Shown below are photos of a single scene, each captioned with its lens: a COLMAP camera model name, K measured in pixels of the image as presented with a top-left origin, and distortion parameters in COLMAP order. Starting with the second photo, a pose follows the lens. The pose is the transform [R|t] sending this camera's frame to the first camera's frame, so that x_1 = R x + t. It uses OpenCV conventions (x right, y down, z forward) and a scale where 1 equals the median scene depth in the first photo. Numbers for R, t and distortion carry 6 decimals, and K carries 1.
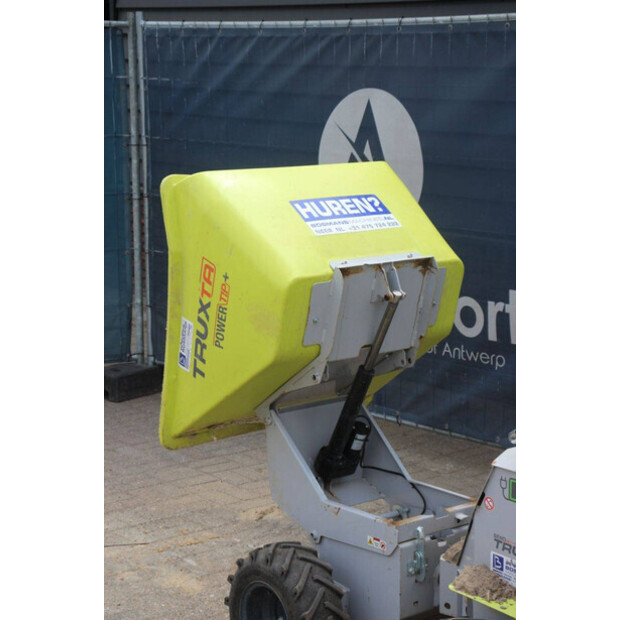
lens RADIAL K [[1461.6, 0, 310.0], [0, 1461.6, 310.0], [0, 0, 1]] dist [0.382095, 0.468201]
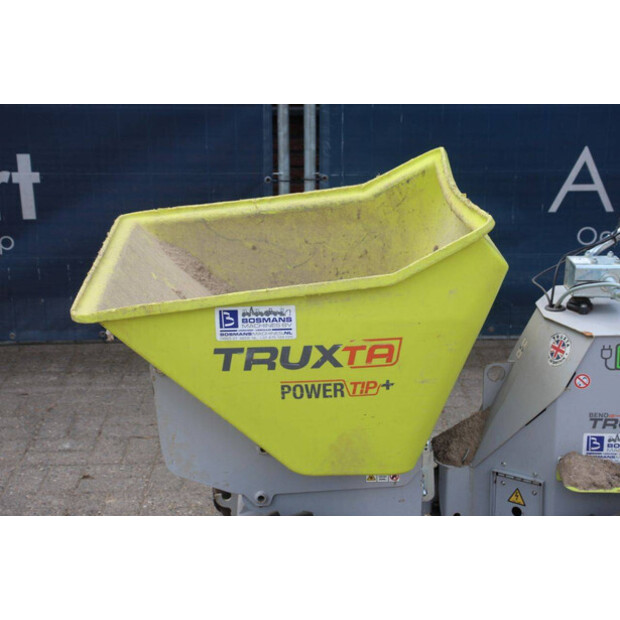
lens RADIAL K [[1279.1, 0, 315.9], [0, 1279.1, 311.9], [0, 0, 1]] dist [0.255826, 0.527326]
pose [[0.619142, -0.237083, 0.748635, -0.450635], [0.139580, 0.971381, 0.192188, -0.062066], [-0.772775, -0.014497, 0.634515, 0.564015]]
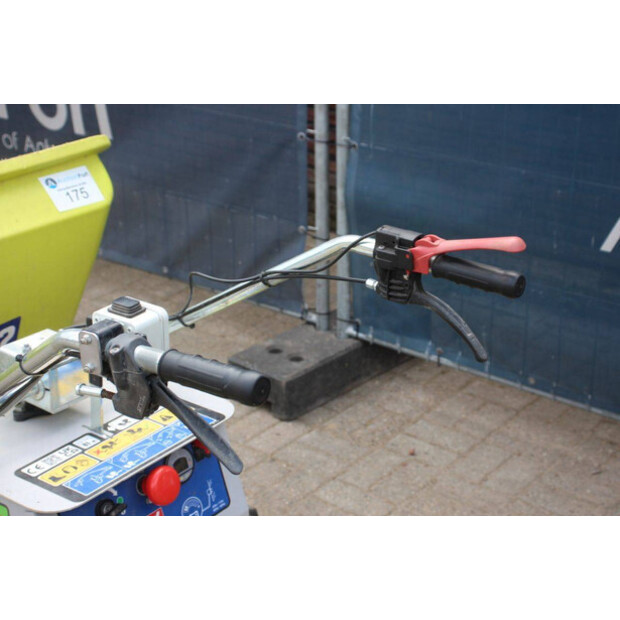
lens RADIAL K [[1134.9, 0, 310.0], [0, 1134.9, 310.0], [0, 0, 1]] dist [0.240825, 0.009538]
pose [[0.975016, -0.091759, 0.202298, 0.154485], [0.043237, 0.971671, 0.232347, -0.038085], [-0.217887, -0.217795, 0.951362, 0.488007]]
